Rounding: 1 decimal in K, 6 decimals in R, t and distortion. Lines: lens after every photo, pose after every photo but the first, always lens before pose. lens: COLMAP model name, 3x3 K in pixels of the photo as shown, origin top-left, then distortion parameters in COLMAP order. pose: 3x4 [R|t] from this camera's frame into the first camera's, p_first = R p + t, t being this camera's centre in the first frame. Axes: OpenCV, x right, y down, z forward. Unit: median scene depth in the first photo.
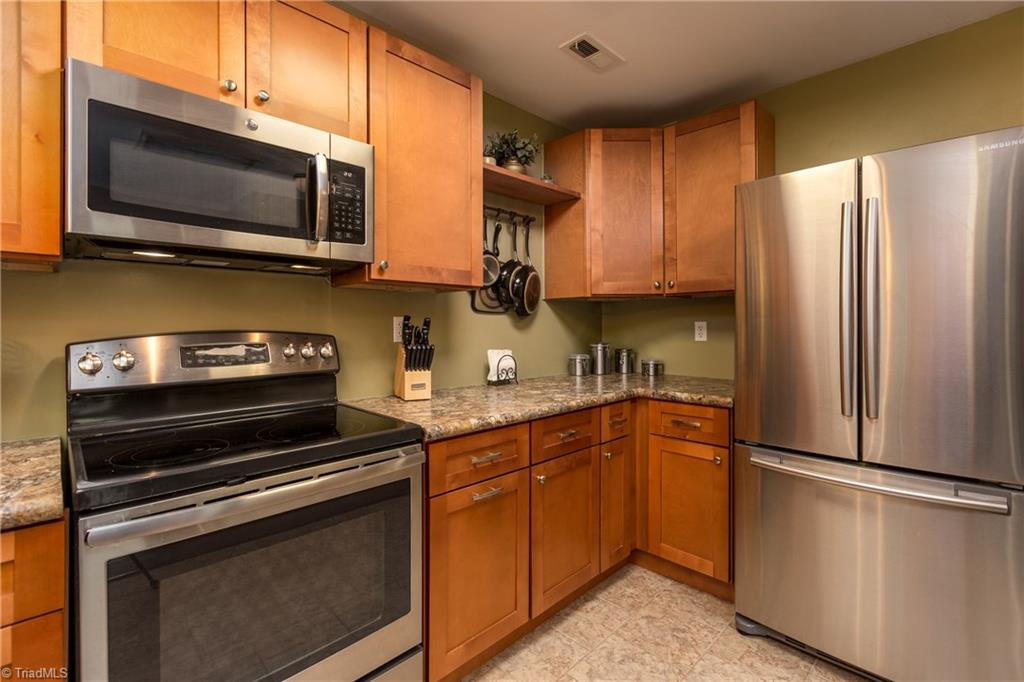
lens RADIAL K [[461.1, 0, 507.9], [0, 461.1, 323.0], [0, 0, 1]] dist [0.000848, -0.000083]
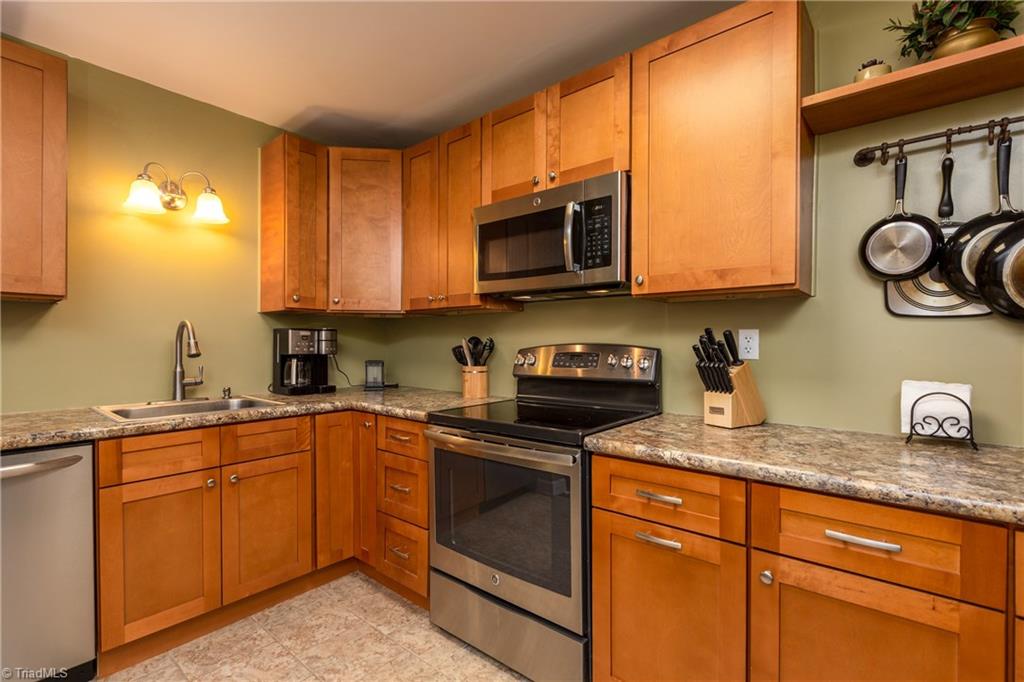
lens RADIAL K [[469.7, 0, 515.7], [0, 469.7, 349.9], [0, 0, 1]] dist [0.000632, 0.000147]
pose [[0.100940, 0.019315, -0.994705, 0.630746], [0.003573, 0.999798, 0.019777, 0.005729], [0.994886, -0.005550, 0.100851, 0.534827]]
